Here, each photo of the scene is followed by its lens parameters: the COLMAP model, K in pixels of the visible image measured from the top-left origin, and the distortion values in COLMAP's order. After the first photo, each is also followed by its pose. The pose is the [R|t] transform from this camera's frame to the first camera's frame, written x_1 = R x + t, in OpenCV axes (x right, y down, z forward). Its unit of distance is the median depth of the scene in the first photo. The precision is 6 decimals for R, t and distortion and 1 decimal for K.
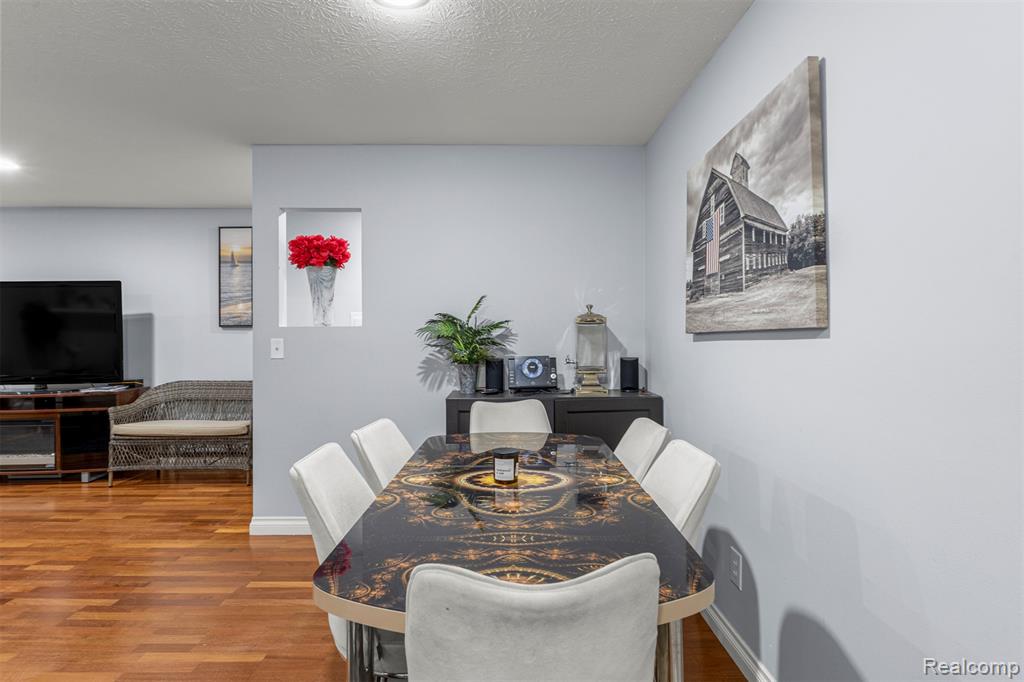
lens RADIAL K [[535.6, 0, 512.4], [0, 535.6, 330.1], [0, 0, 1]] dist [-0.003777, -0.001555]
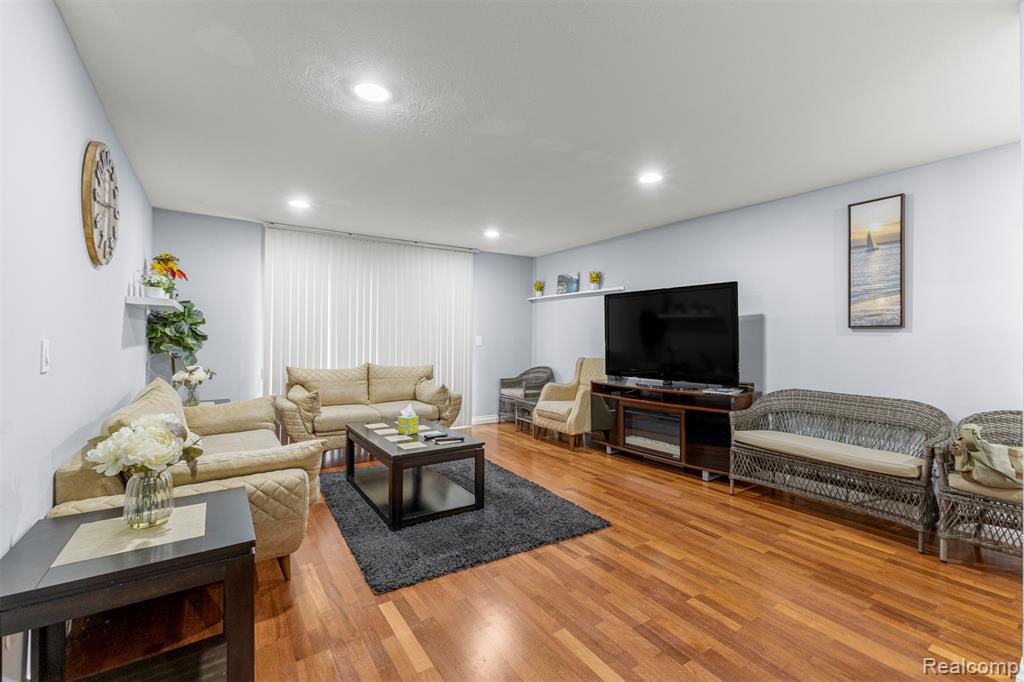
lens RADIAL K [[448.2, 0, 513.4], [0, 448.2, 335.5], [0, 0, 1]] dist [0.013892, 0.000241]
pose [[0.550346, 0.004962, -0.834922, -0.278388], [0.001562, 0.999974, 0.006973, -0.000065], [0.834935, -0.005142, 0.550324, 0.213744]]
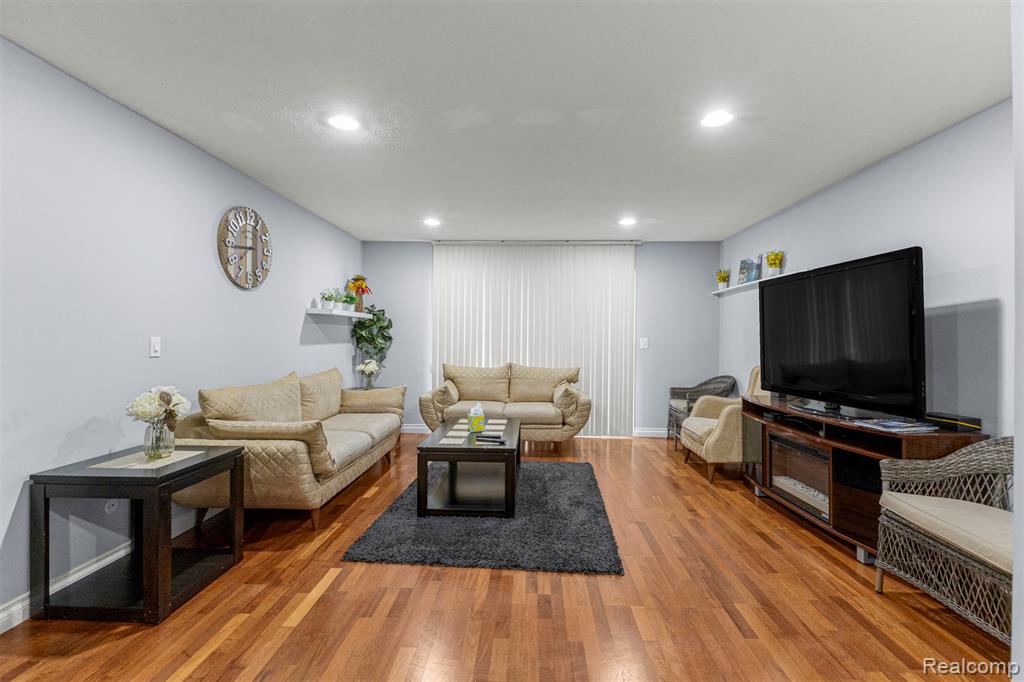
lens RADIAL K [[462.5, 0, 512.0], [0, 462.5, 341.0], [0, 0, 1]] dist [-0.001788, -0.000425]
pose [[-0.052810, 0.010514, -0.998549, -0.208174], [0.002952, 0.999942, 0.010372, 0.005581], [0.998600, -0.002400, -0.052838, 0.590749]]
